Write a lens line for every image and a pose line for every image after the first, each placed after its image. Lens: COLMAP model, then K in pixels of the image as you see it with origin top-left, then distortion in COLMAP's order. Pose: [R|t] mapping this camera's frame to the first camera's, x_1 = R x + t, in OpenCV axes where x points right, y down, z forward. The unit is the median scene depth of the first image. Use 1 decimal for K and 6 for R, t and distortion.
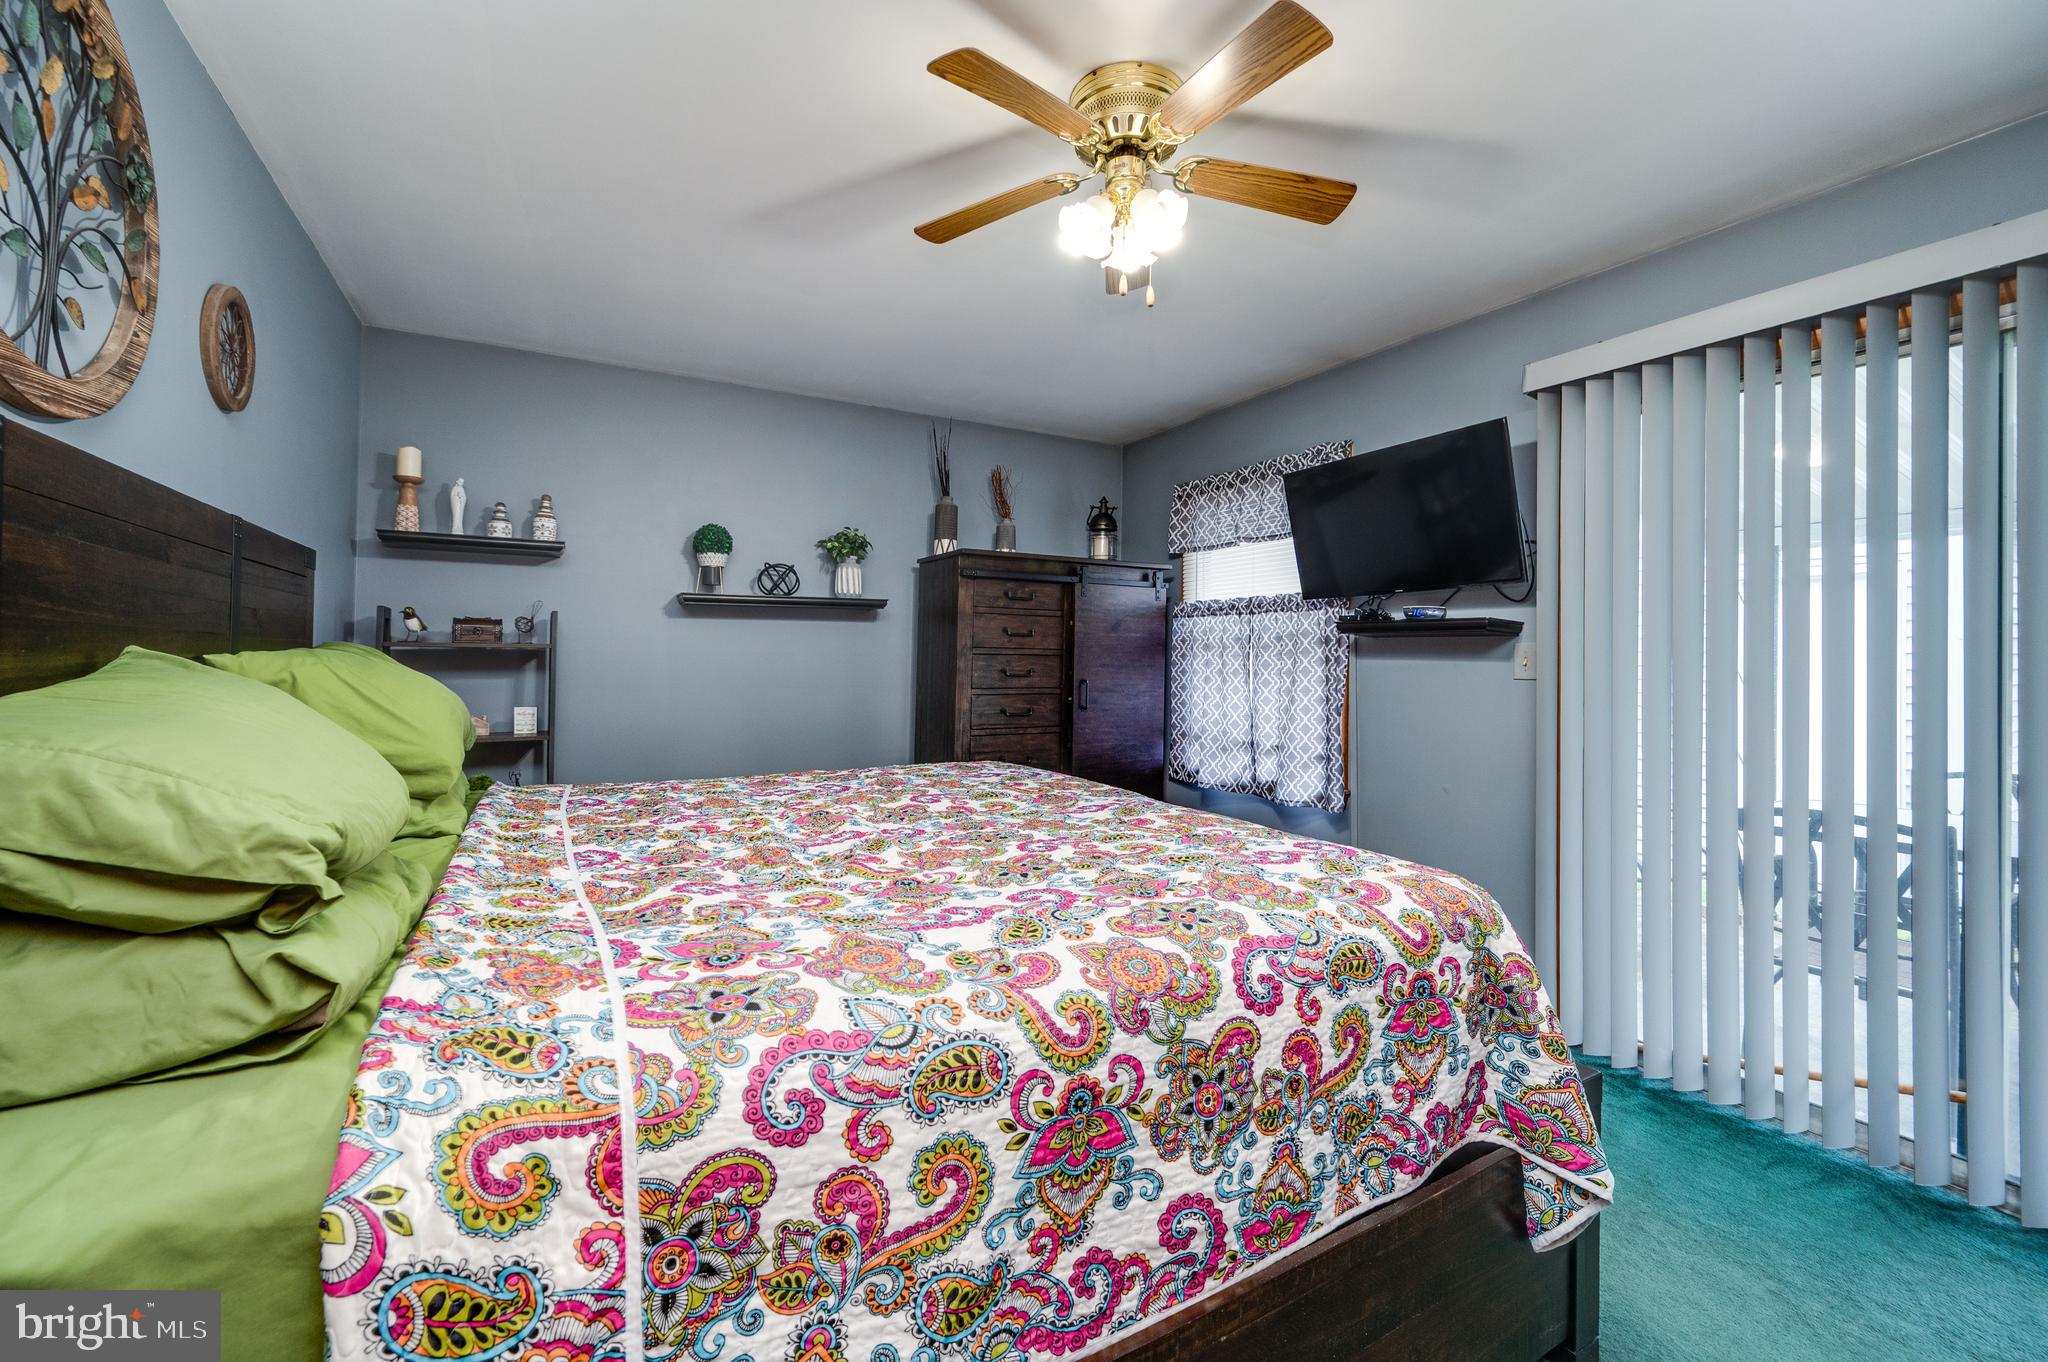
lens RADIAL K [[835.6, 0, 1026.2], [0, 835.6, 660.3], [0, 0, 1]] dist [-0.001790, -0.000240]
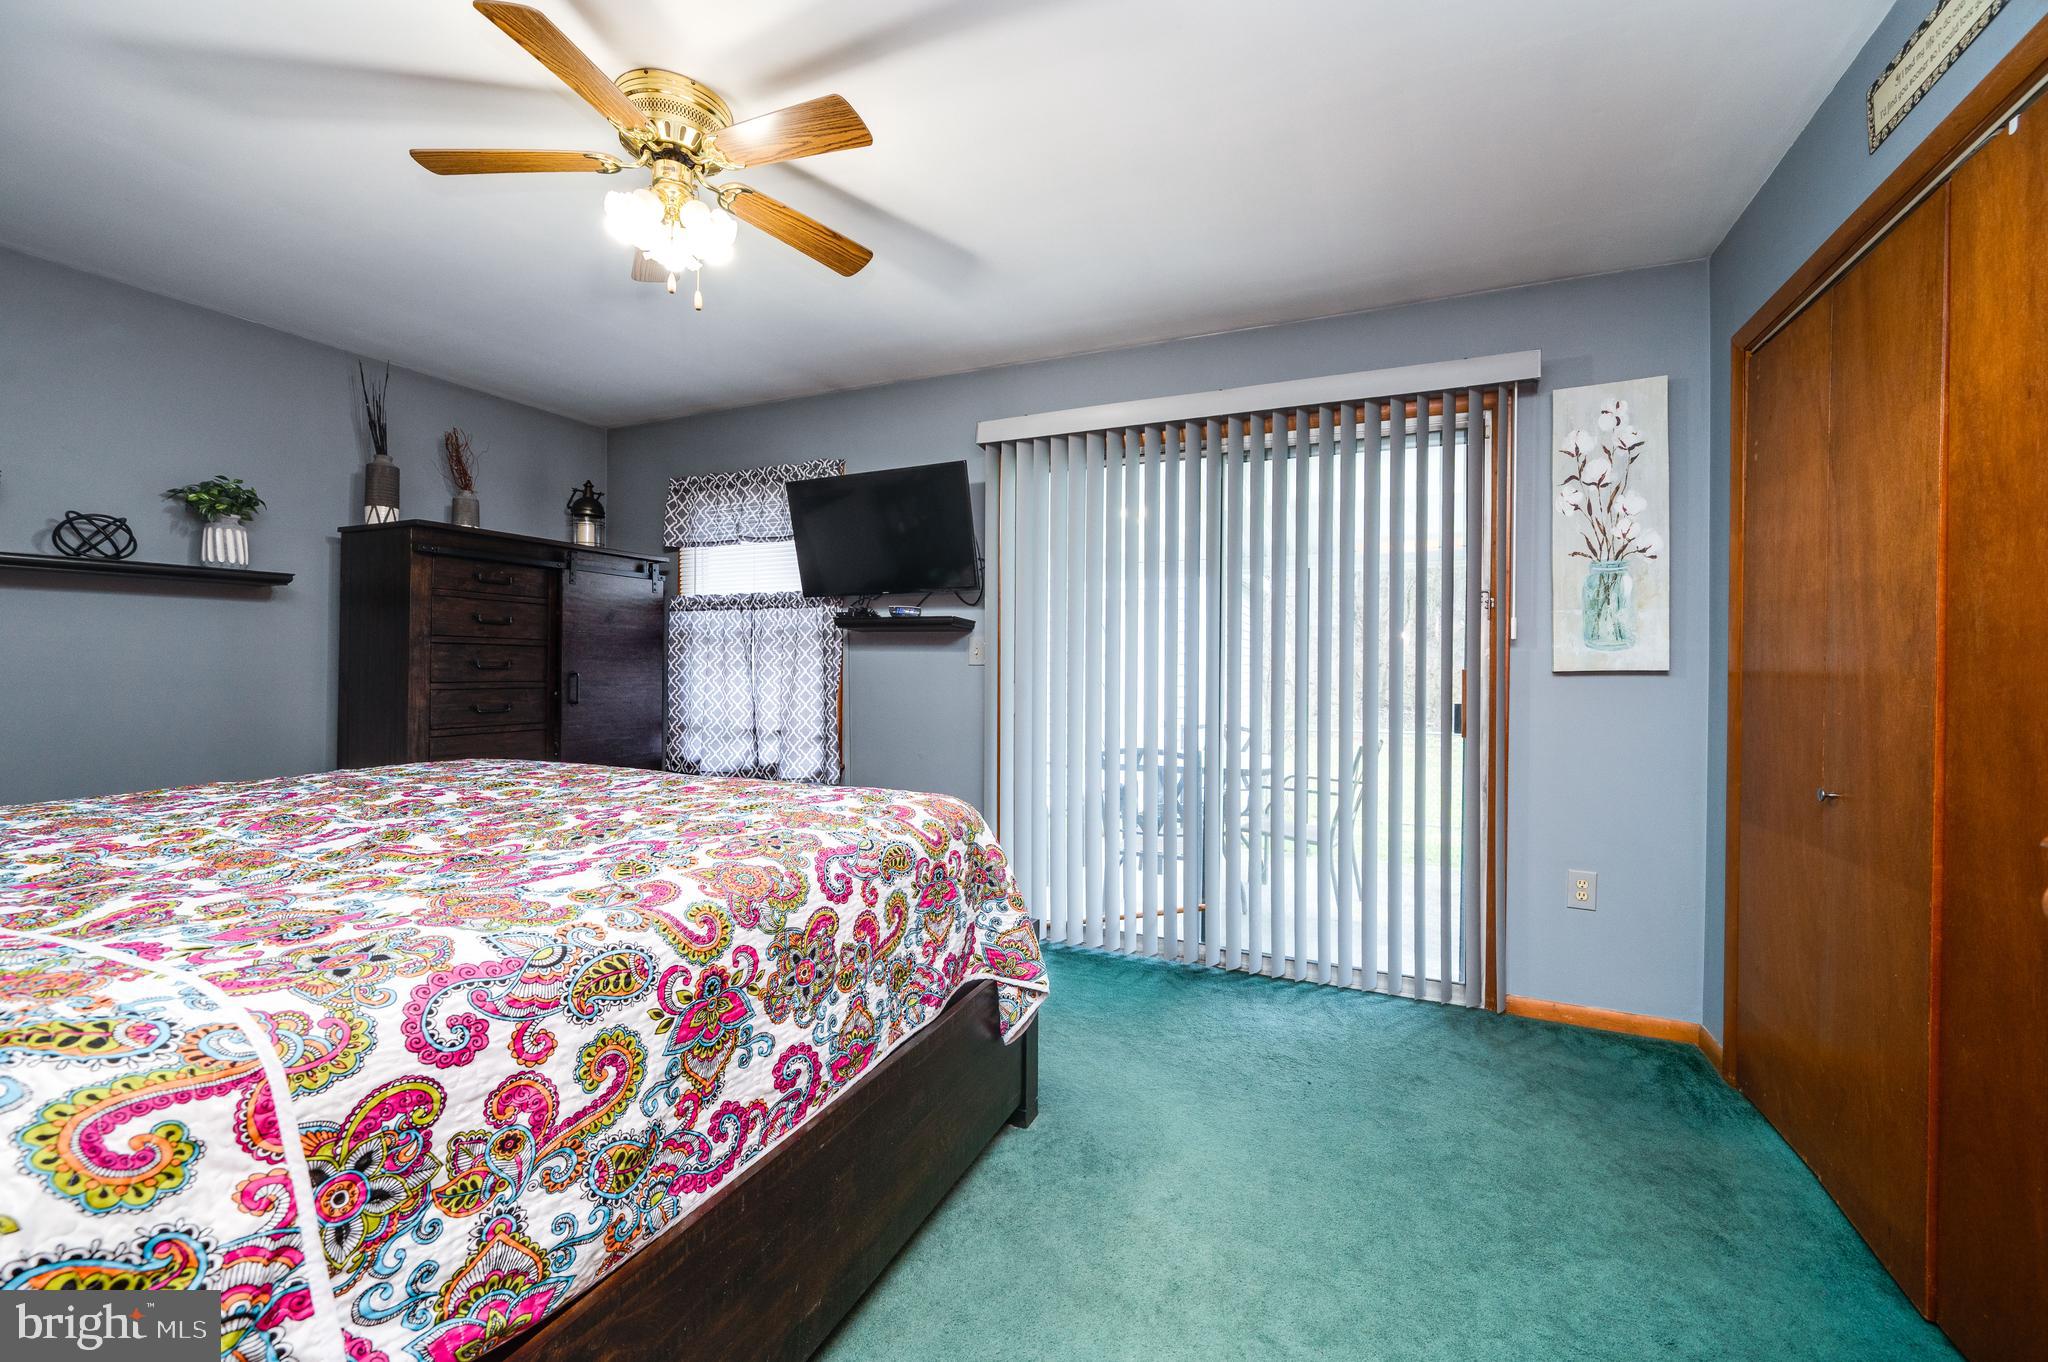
lens RADIAL K [[819.8, 0, 1033.3], [0, 819.8, 699.0], [0, 0, 1]] dist [-0.001778, 0.000055]
pose [[0.801067, -0.025557, 0.598029, -0.197109], [0.002521, 0.999223, 0.039325, 0.050915], [-0.598569, -0.029994, 0.800509, -0.161948]]
